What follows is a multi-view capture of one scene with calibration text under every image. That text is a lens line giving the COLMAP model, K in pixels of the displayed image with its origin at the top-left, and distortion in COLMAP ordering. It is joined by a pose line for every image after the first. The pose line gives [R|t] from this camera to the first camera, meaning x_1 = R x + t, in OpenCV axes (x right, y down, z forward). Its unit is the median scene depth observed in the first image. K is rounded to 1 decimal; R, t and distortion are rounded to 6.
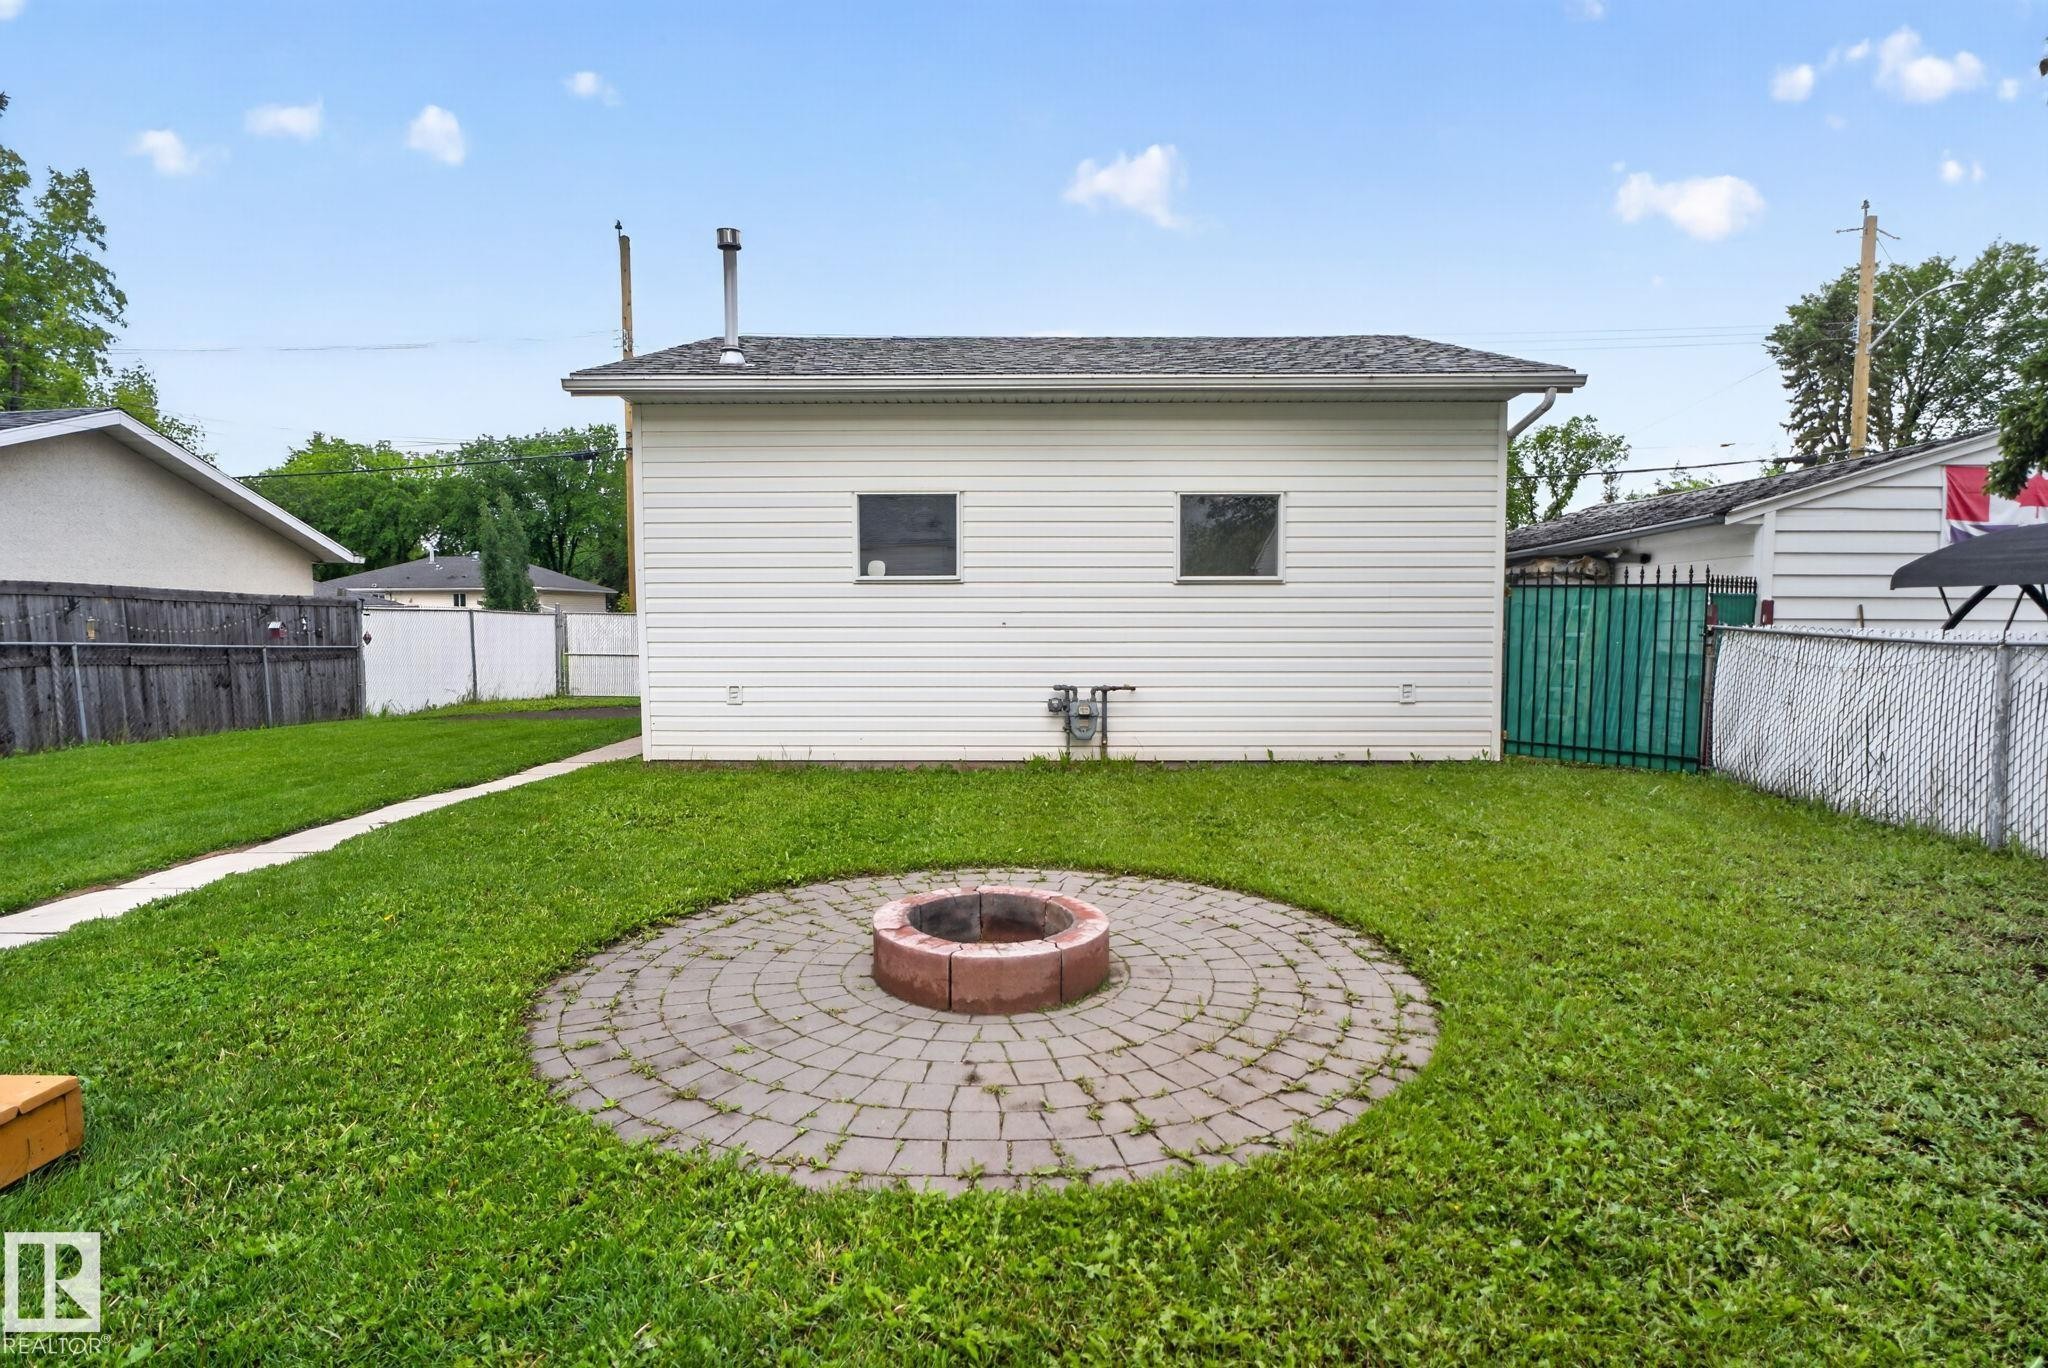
lens RADIAL K [[1048.1, 0, 1028.3], [0, 1048.1, 688.4], [0, 0, 1]] dist [0.000315, 0.002219]
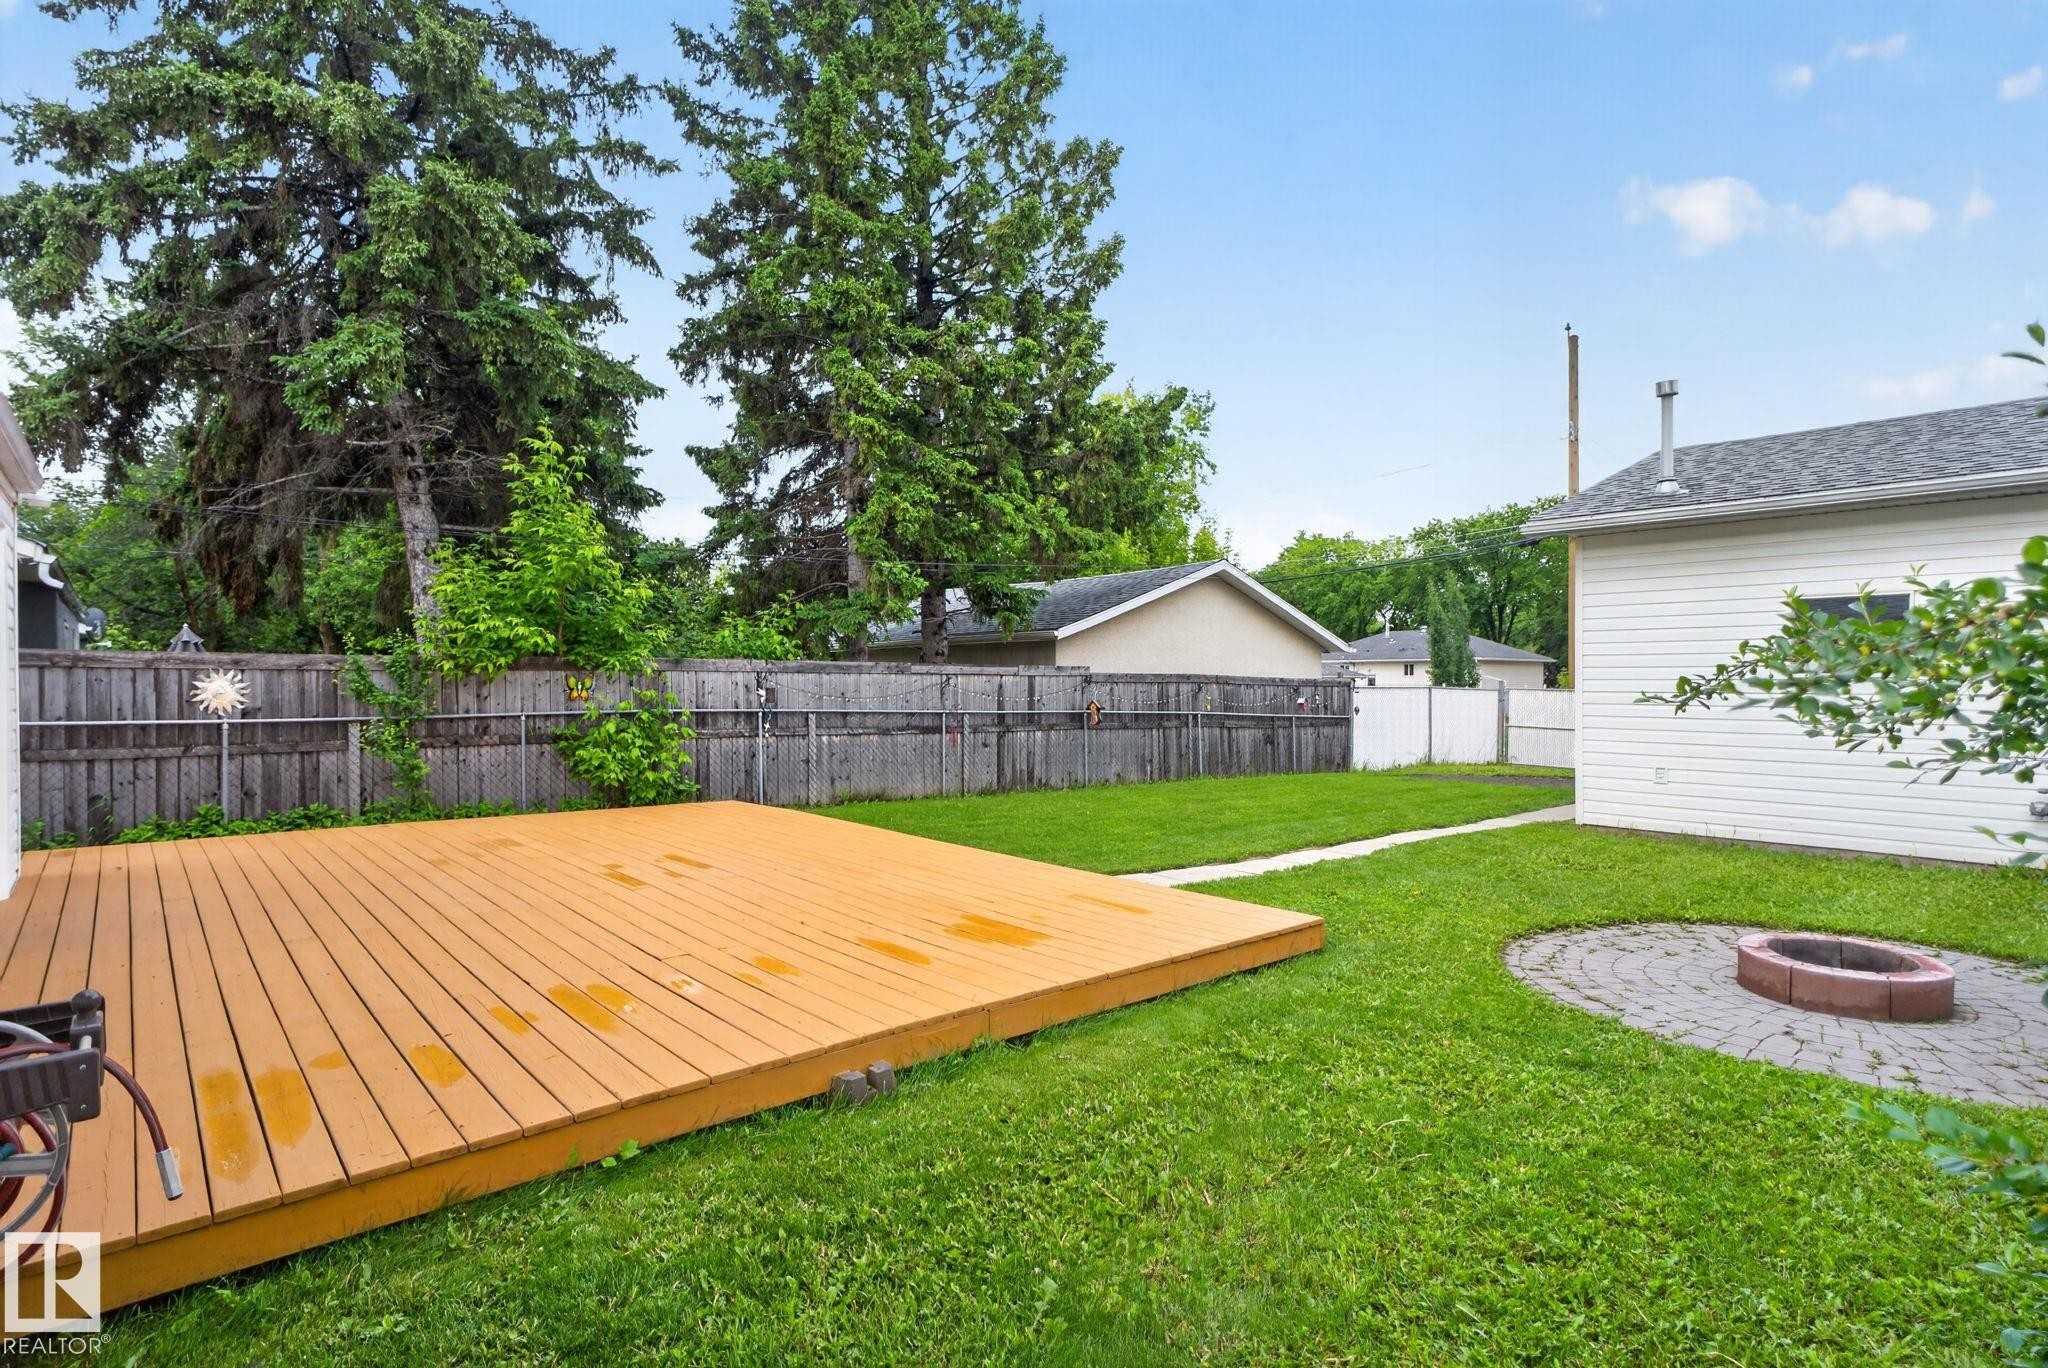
lens RADIAL K [[1048.1, 0, 1037.9], [0, 1048.1, 681.1], [0, 0, 1]] dist [0.000315, 0.002219]
pose [[0.674458, 0.003958, -0.738303, 0.089356], [-0.054575, 0.997517, -0.044508, -0.006283], [0.736294, 0.070312, 0.672999, -0.238176]]
